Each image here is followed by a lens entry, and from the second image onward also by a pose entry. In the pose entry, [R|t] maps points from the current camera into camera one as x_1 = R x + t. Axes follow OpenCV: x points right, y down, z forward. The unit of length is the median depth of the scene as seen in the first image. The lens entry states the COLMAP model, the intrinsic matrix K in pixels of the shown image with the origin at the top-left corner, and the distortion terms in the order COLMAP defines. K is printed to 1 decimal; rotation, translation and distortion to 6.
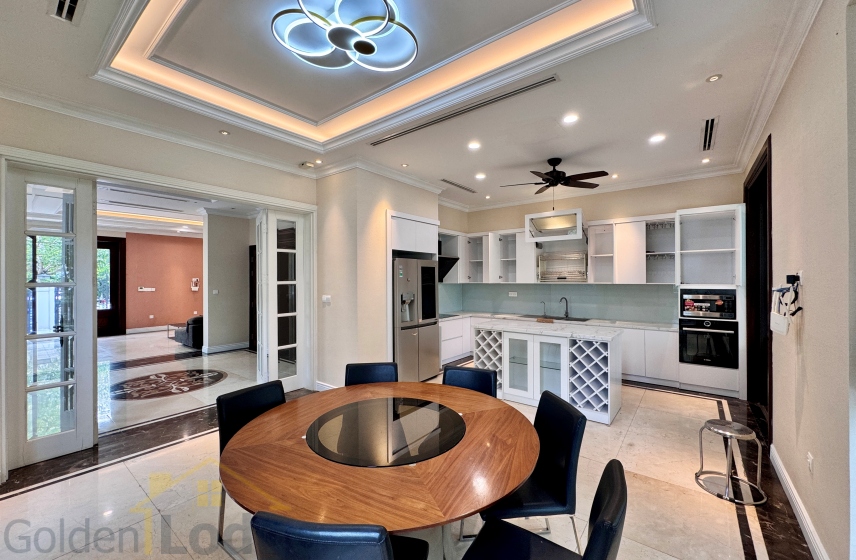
lens RADIAL K [[341.6, 0, 426.0], [0, 341.6, 277.9], [0, 0, 1]] dist [-0.010291, 0.000097]
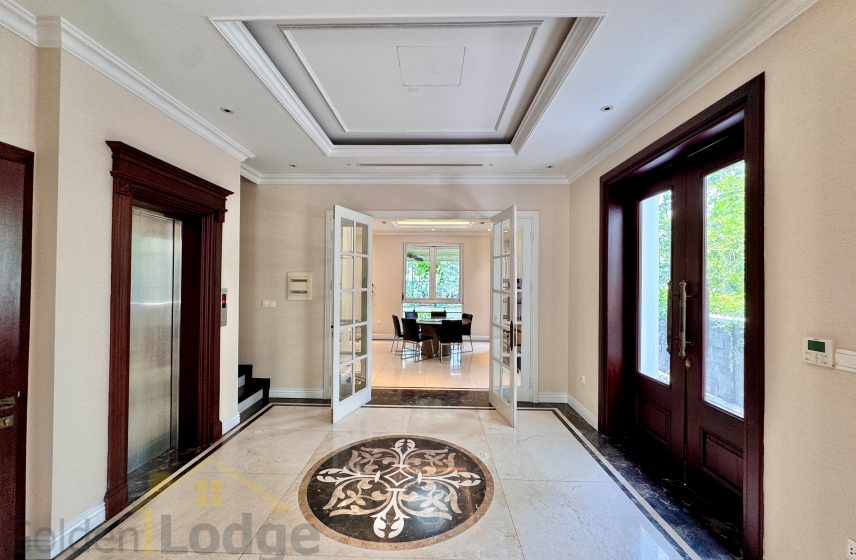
lens RADIAL K [[341.6, 0, 426.0], [0, 341.6, 277.9], [0, 0, 1]] dist [-0.010291, 0.000097]
pose [[-0.595652, 0.008792, 0.803194, -1.400787], [-0.010074, 0.999780, -0.018415, -0.001618], [-0.803179, -0.019060, -0.595433, 1.478763]]
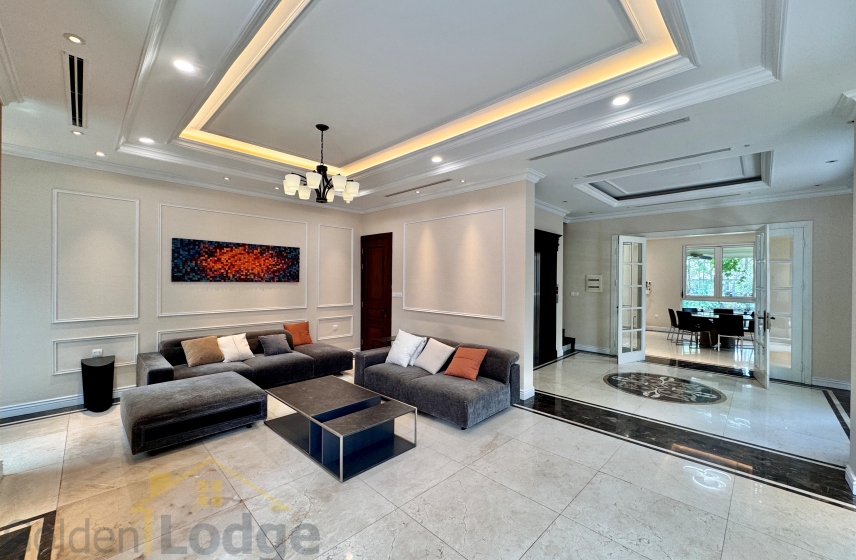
lens RADIAL K [[341.6, 0, 426.0], [0, 341.6, 277.9], [0, 0, 1]] dist [-0.010291, 0.000097]
pose [[0.111663, 0.004508, 0.993736, -2.101171], [-0.013438, 0.999905, -0.003026, -0.002513], [-0.993655, -0.013016, 0.111713, 1.804962]]
